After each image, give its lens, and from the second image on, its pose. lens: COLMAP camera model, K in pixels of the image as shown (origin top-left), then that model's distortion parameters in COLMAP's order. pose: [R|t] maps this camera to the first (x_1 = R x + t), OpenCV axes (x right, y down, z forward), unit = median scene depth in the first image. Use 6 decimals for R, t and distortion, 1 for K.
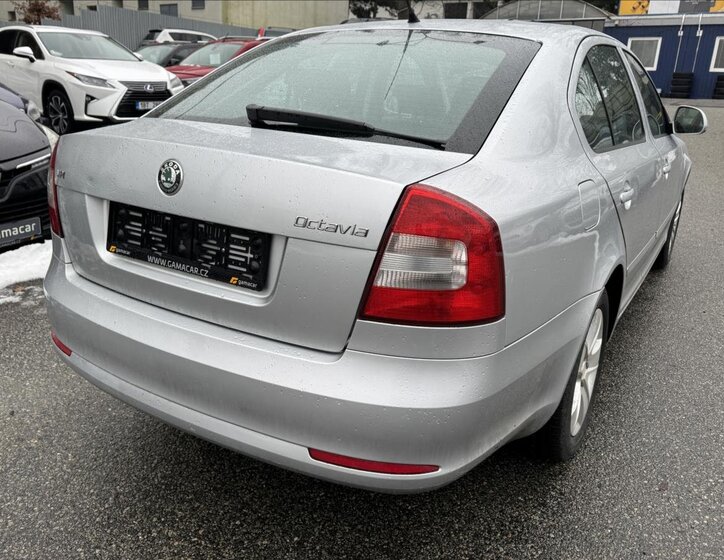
lens RADIAL K [[599.2, 0, 366.1], [0, 599.2, 278.0], [0, 0, 1]] dist [0.030637, -0.033257]
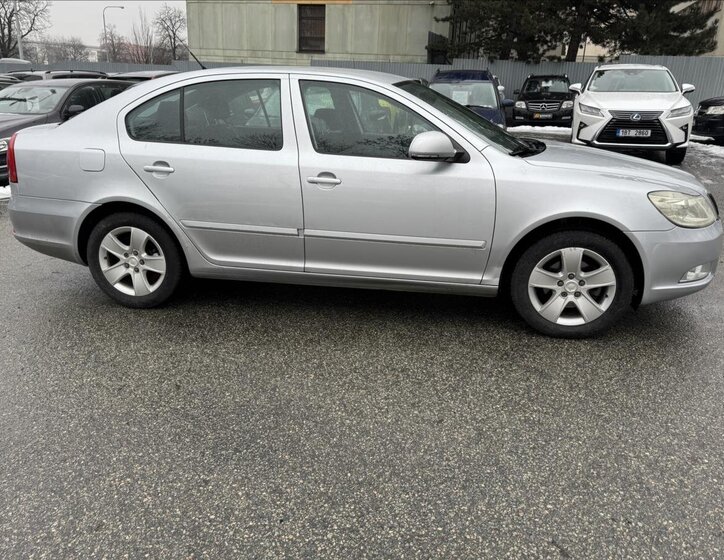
lens RADIAL K [[603.1, 0, 364.1], [0, 603.1, 283.1], [0, 0, 1]] dist [0.054064, -0.059256]
pose [[0.342105, 0.260259, -0.902901, 2.588179], [-0.301265, 0.940534, 0.156959, -0.315729], [0.890058, 0.218316, 0.400168, 1.017873]]
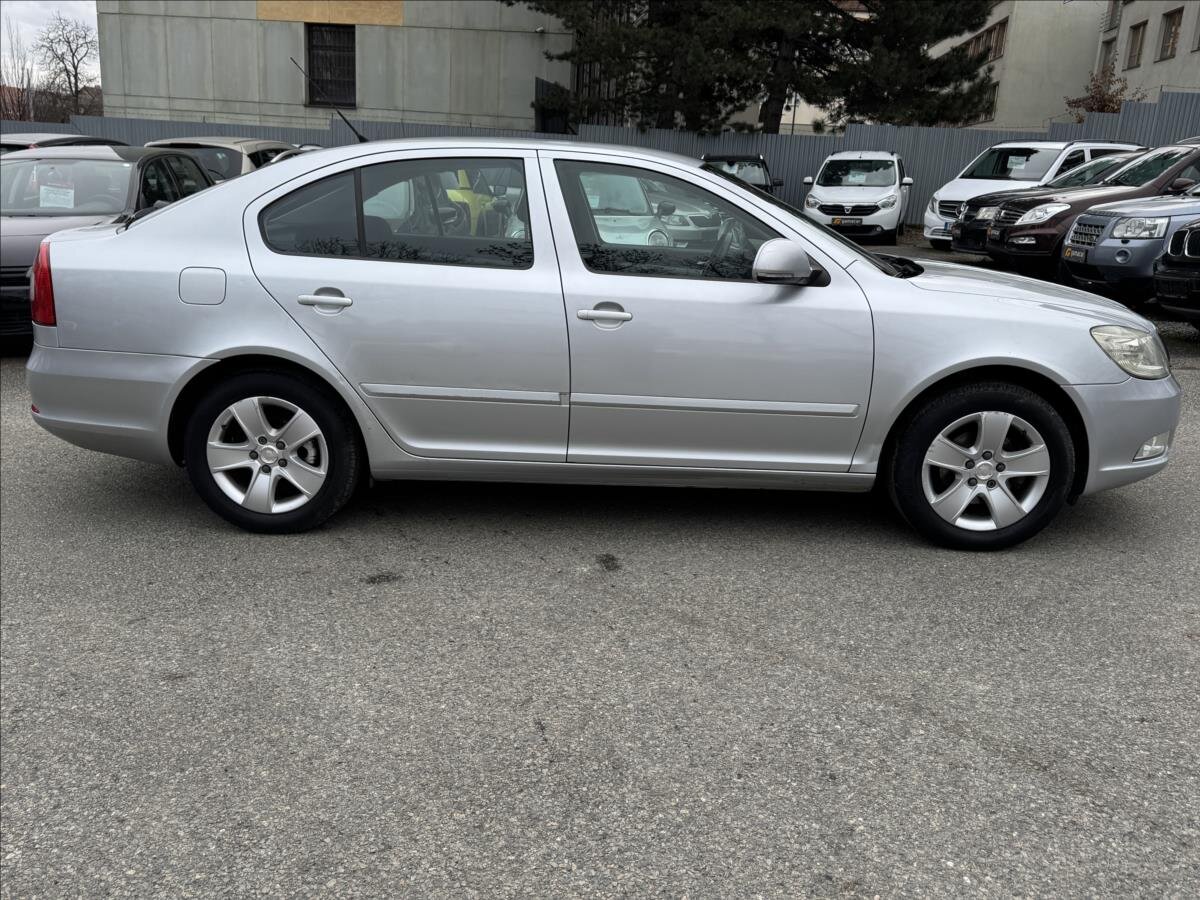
lens RADIAL K [[1076.0, 0, 583.5], [0, 1076.0, 446.7], [0, 0, 1]] dist [0.036322, -0.030358]
pose [[0.482479, 0.194061, -0.854139, 2.605635], [-0.288155, 0.956035, 0.054441, -0.143473], [0.827152, 0.219858, 0.517187, 0.525860]]
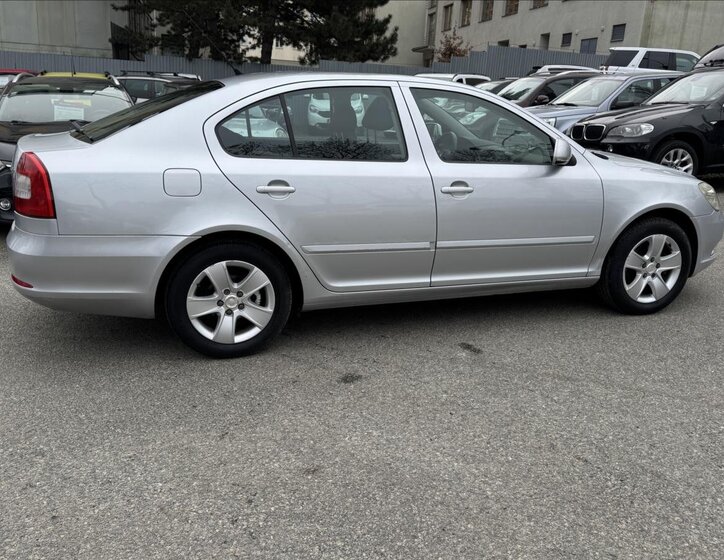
lens RADIAL K [[690.4, 0, 364.3], [0, 690.4, 278.3], [0, 0, 1]] dist [0.025845, 0.000000]
pose [[0.770739, 0.151134, -0.618966, 1.905877], [-0.206324, 0.978318, -0.018037, 0.067360], [0.602820, 0.141609, 0.785210, -0.167084]]
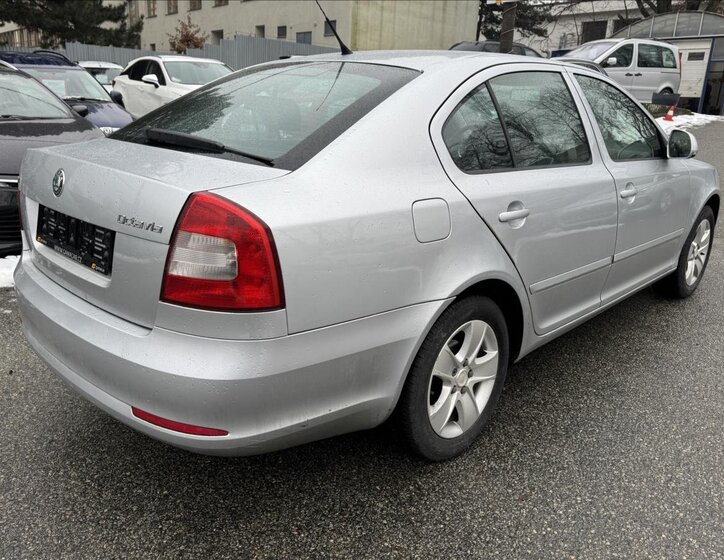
lens RADIAL K [[599.2, 0, 368.5], [0, 599.2, 280.9], [0, 0, 1]] dist [0.030637, -0.033257]
pose [[0.975823, 0.059134, -0.210411, 0.496133], [-0.064939, 0.997673, -0.020783, 0.019411], [0.208693, 0.033945, 0.977392, -0.083036]]
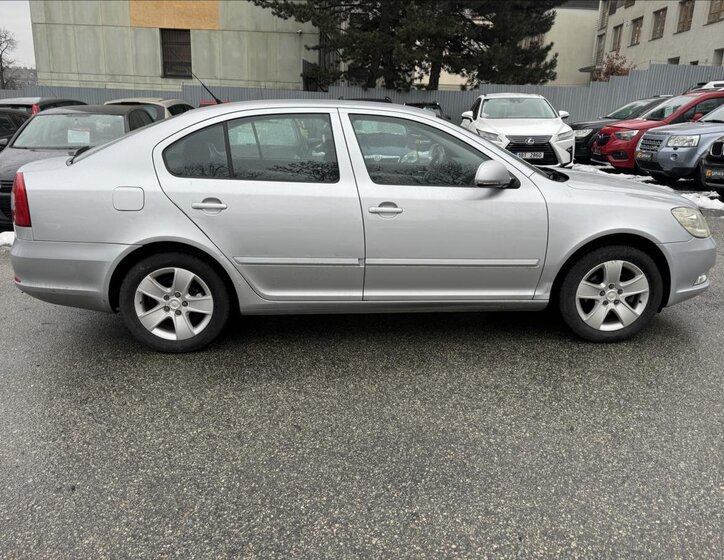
lens RADIAL K [[603.1, 0, 365.5], [0, 603.1, 280.8], [0, 0, 1]] dist [0.054064, -0.059256]
pose [[0.559220, 0.192377, -0.806389, 2.334541], [-0.255319, 0.965389, 0.053248, -0.155910], [0.788723, 0.176109, 0.588983, 0.454940]]
